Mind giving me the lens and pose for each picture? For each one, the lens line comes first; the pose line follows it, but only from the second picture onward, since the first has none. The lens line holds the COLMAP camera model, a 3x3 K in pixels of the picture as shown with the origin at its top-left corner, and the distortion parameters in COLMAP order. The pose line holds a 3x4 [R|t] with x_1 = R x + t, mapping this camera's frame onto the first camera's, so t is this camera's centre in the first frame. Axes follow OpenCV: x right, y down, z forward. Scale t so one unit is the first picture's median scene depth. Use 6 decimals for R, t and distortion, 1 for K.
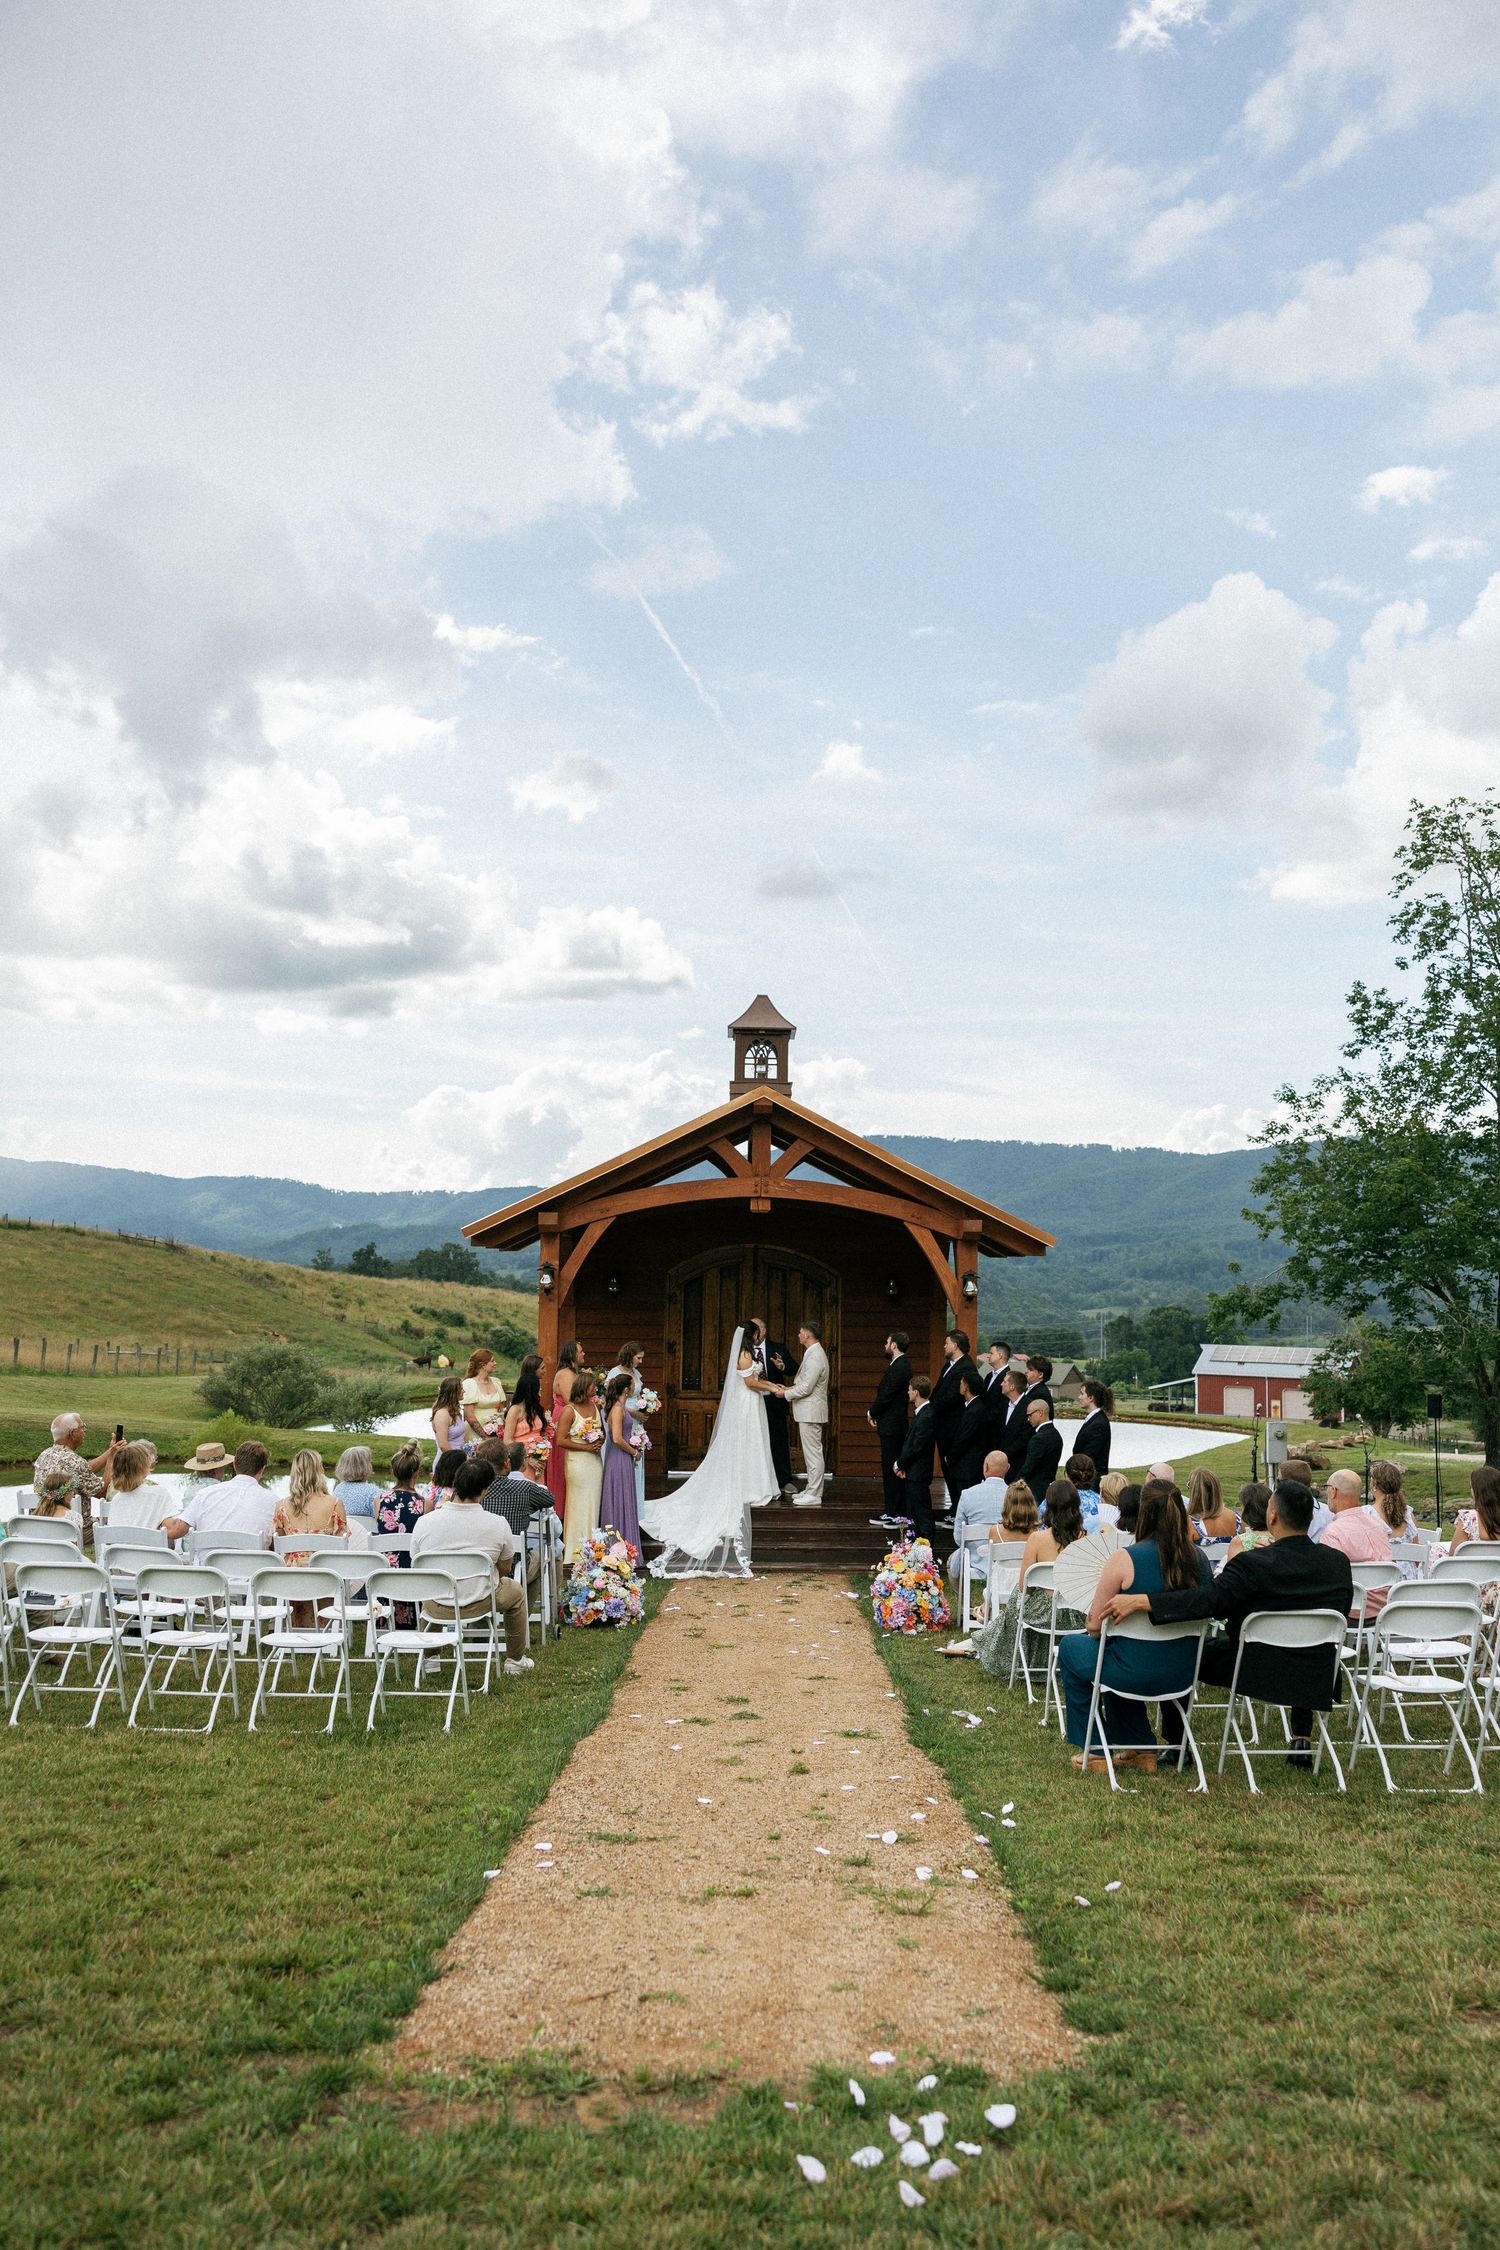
lens RADIAL K [[1753.1, 0, 769.3], [0, 1753.1, 1197.0], [0, 0, 1]] dist [0.002243, 0.003647]
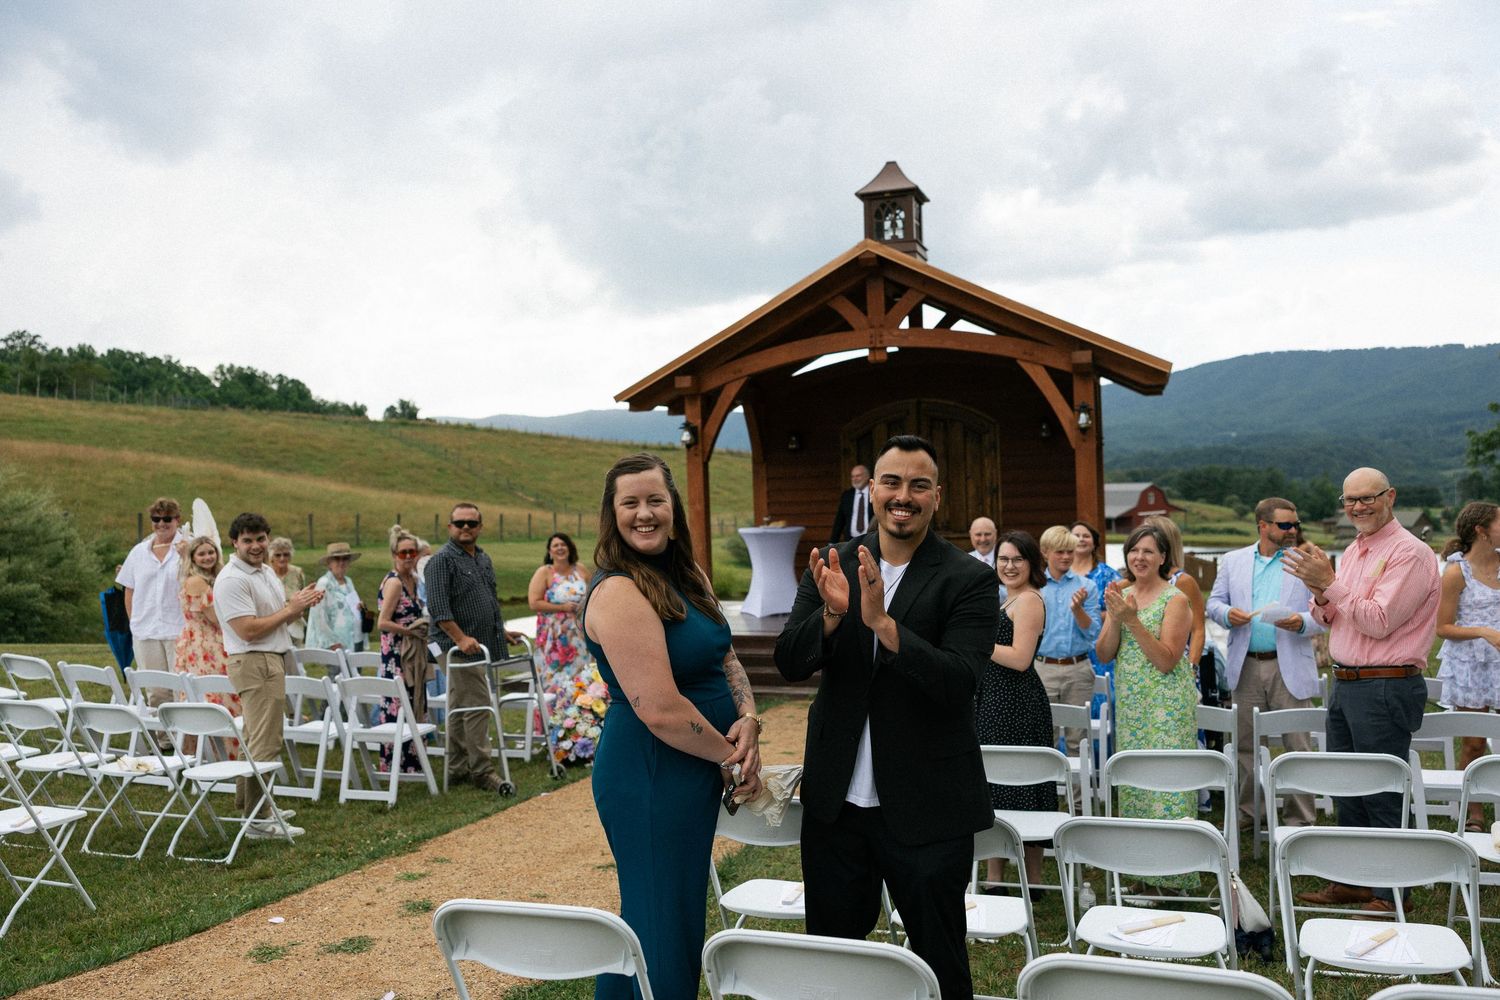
lens RADIAL K [[1168.7, 0, 754.0], [0, 1168.7, 489.7], [0, 0, 1]] dist [0.002243, 0.003647]
pose [[0.936848, -0.041957, -0.347210, 0.097483], [0.063874, 0.996607, 0.051915, 0.025901], [0.343854, -0.070814, 0.936349, 0.178936]]
